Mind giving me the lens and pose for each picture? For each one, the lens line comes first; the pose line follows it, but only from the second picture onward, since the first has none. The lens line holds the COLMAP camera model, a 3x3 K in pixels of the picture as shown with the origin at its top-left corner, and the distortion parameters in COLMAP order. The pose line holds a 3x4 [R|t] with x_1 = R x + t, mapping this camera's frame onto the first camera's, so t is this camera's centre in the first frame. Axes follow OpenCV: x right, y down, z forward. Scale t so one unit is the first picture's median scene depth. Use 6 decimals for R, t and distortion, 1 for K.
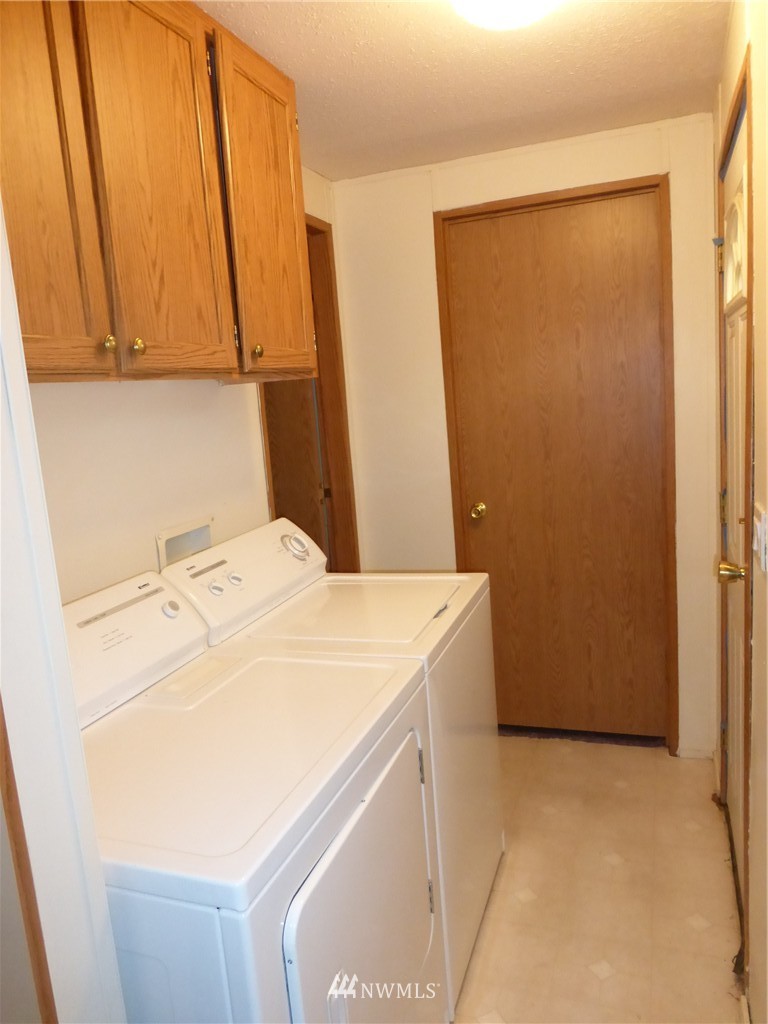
lens RADIAL K [[762.6, 0, 384.0], [0, 762.6, 512.0], [0, 0, 1]] dist [-0.003491, -0.001827]
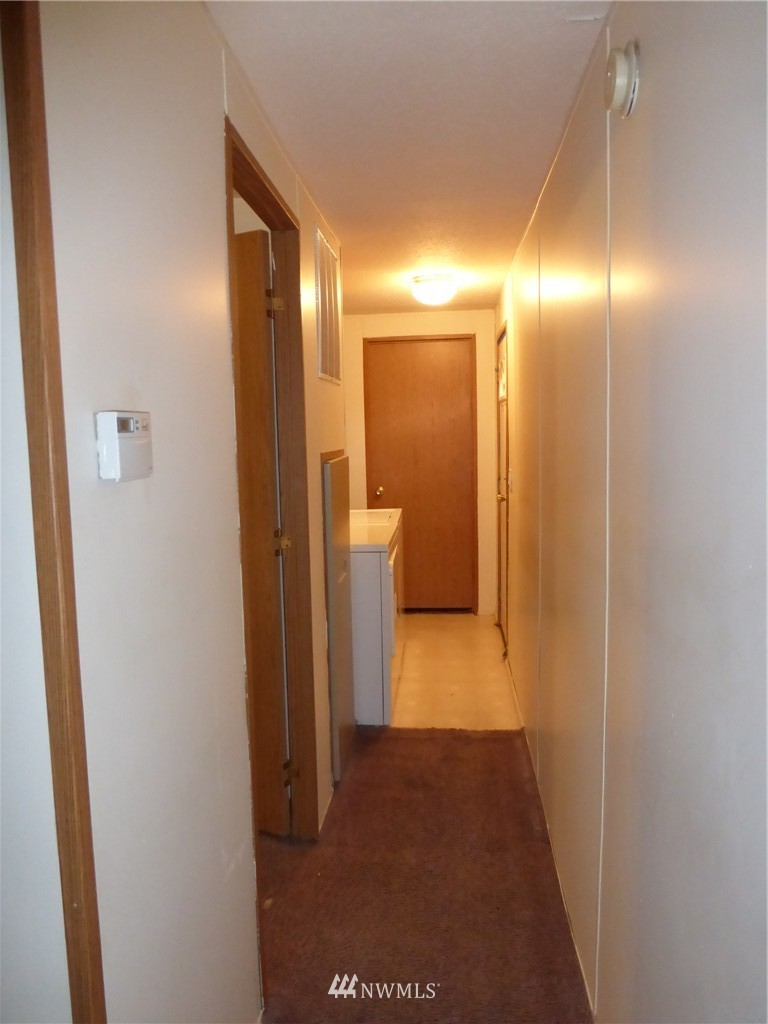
lens RADIAL K [[762.6, 0, 384.0], [0, 762.6, 512.0], [0, 0, 1]] dist [-0.003491, -0.001827]
pose [[0.963892, 0.023114, 0.265290, -0.441039], [-0.007178, 0.998119, -0.060883, 0.197614], [-0.266198, 0.056781, 0.962245, -0.991079]]
